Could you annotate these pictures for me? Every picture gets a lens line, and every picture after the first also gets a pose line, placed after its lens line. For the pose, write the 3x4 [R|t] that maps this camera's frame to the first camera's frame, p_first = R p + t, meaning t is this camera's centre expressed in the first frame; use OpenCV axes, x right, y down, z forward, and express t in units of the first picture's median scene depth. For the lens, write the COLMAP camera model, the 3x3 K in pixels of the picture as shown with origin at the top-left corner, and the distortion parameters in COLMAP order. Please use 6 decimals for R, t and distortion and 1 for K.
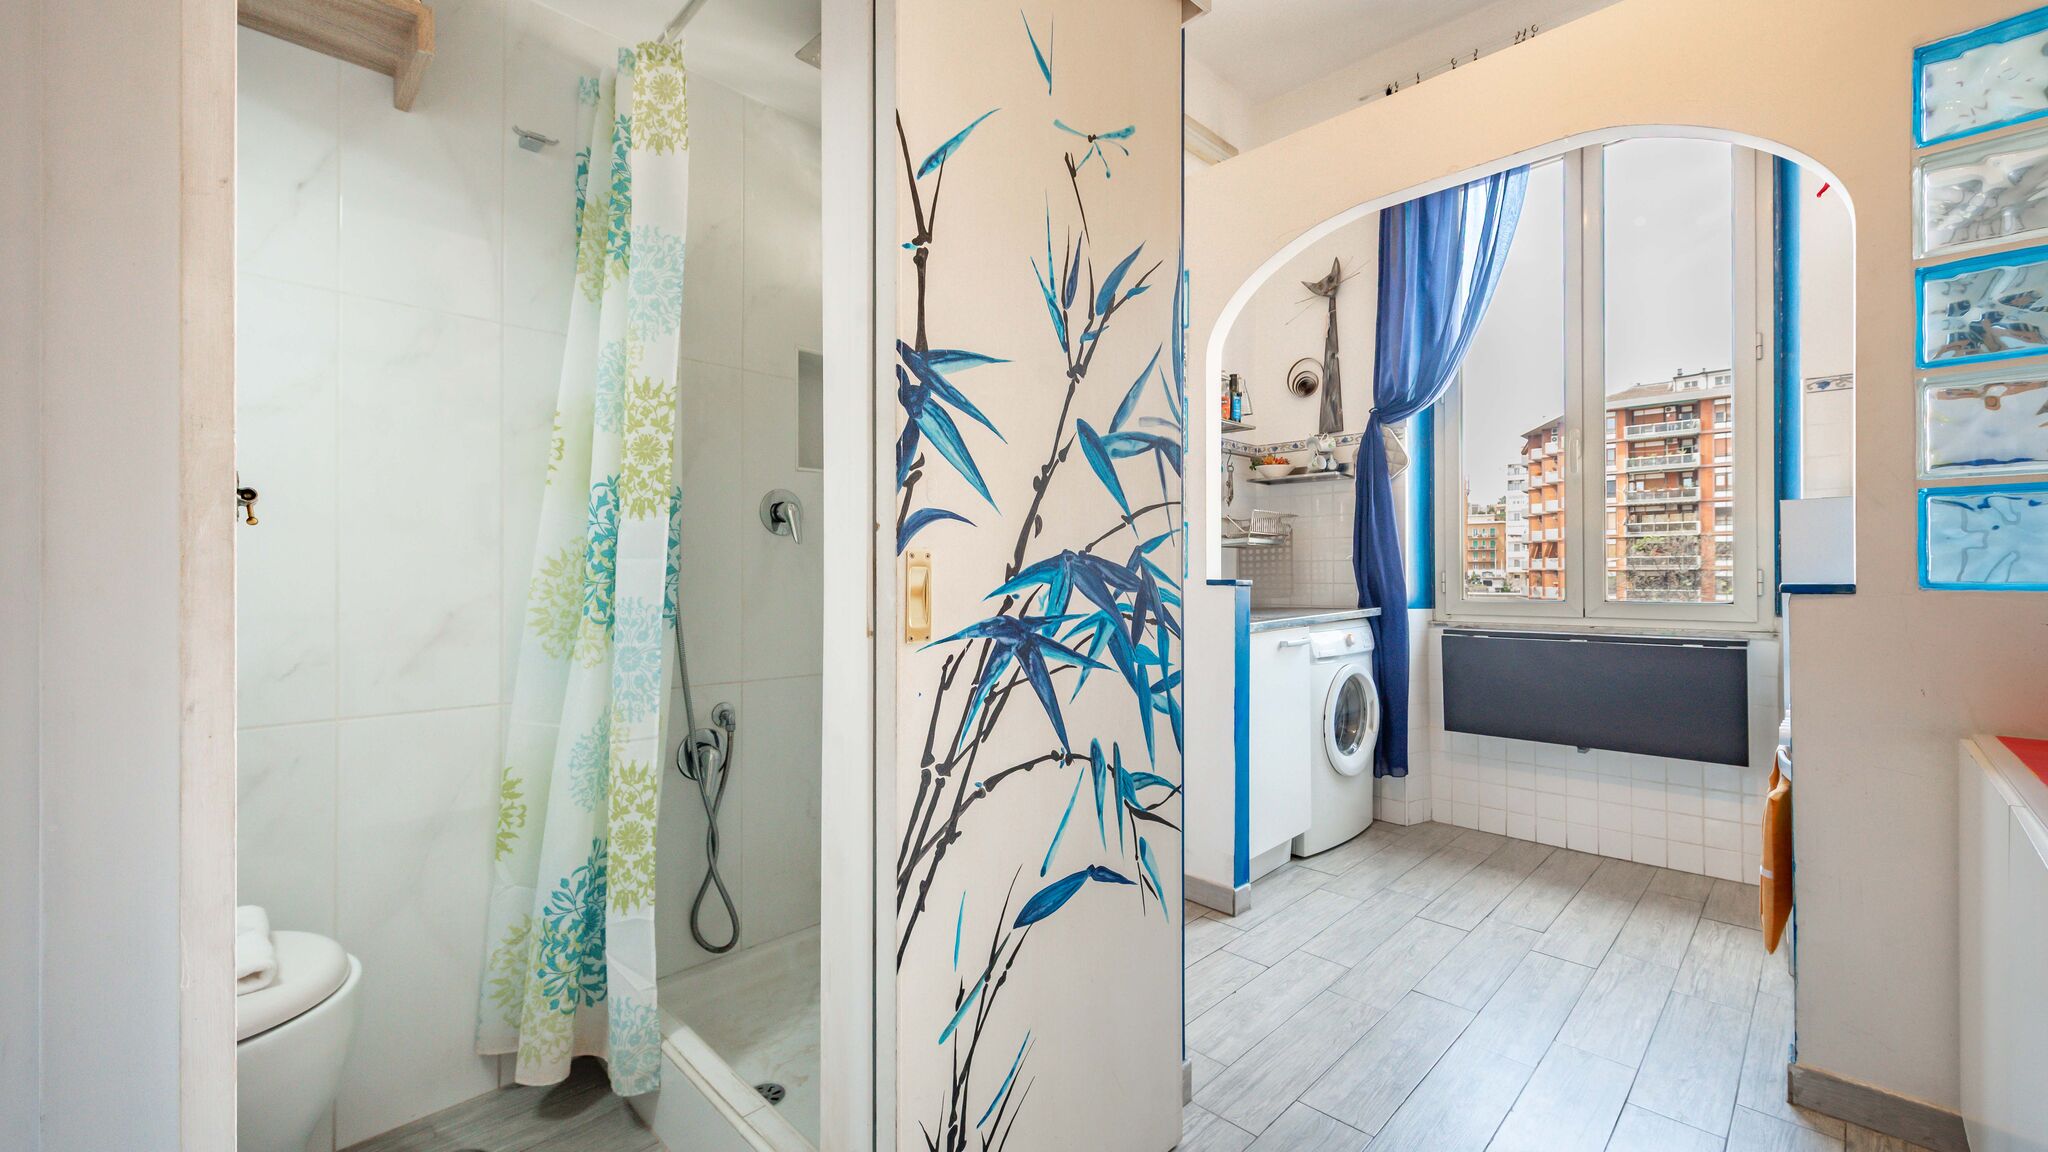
lens RADIAL K [[879.1, 0, 1024.0], [0, 879.1, 576.0], [0, 0, 1]] dist [0.017417, -0.004363]
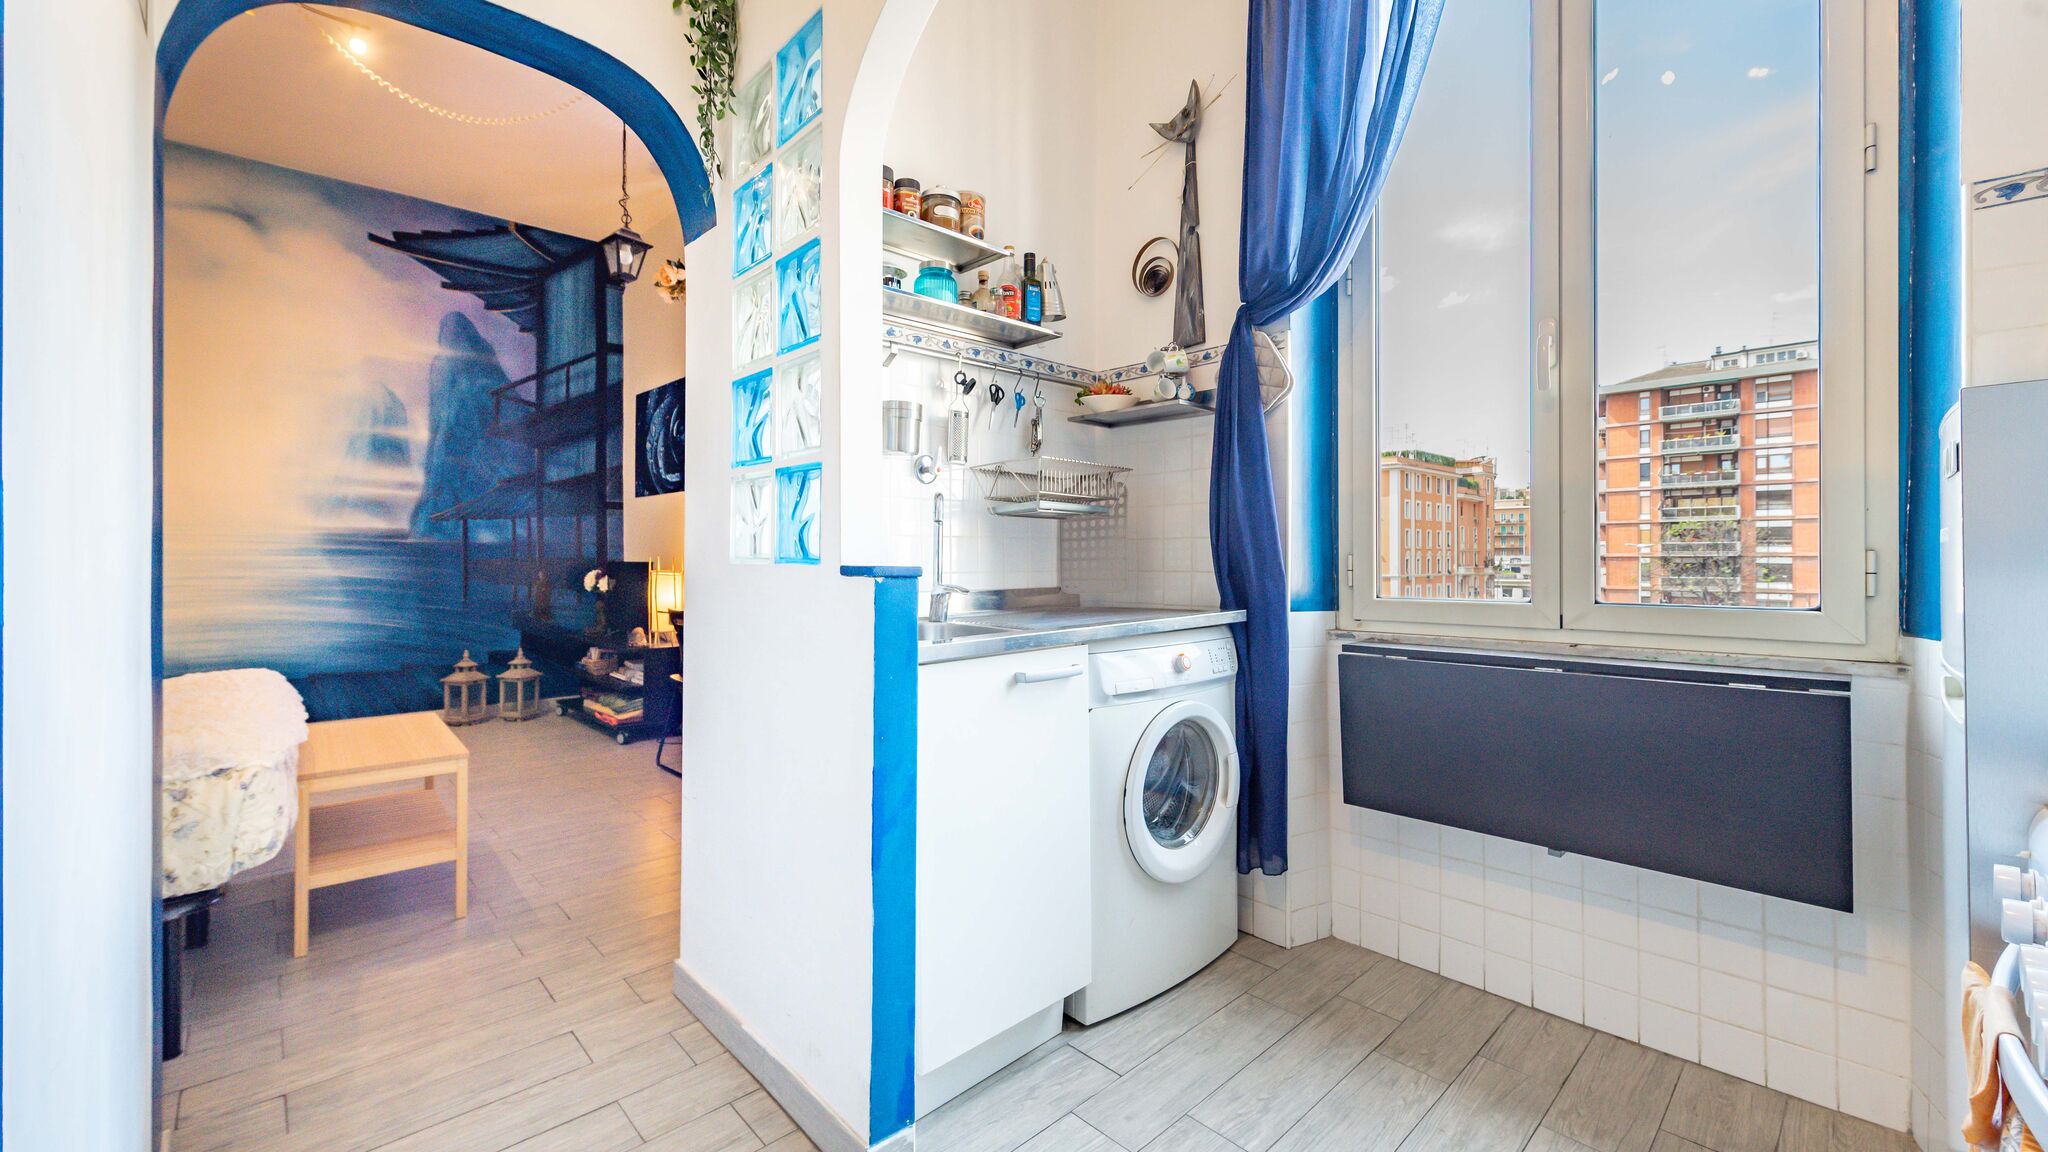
lens RADIAL K [[870.5, 0, 1028.6], [0, 870.5, 561.9], [0, 0, 1]] dist [0.013492, -0.000619]
pose [[0.999581, 0.001770, -0.028893, 0.235346], [-0.001763, 0.999998, 0.000262, 0.000960], [0.028894, -0.000211, 0.999582, 0.320828]]
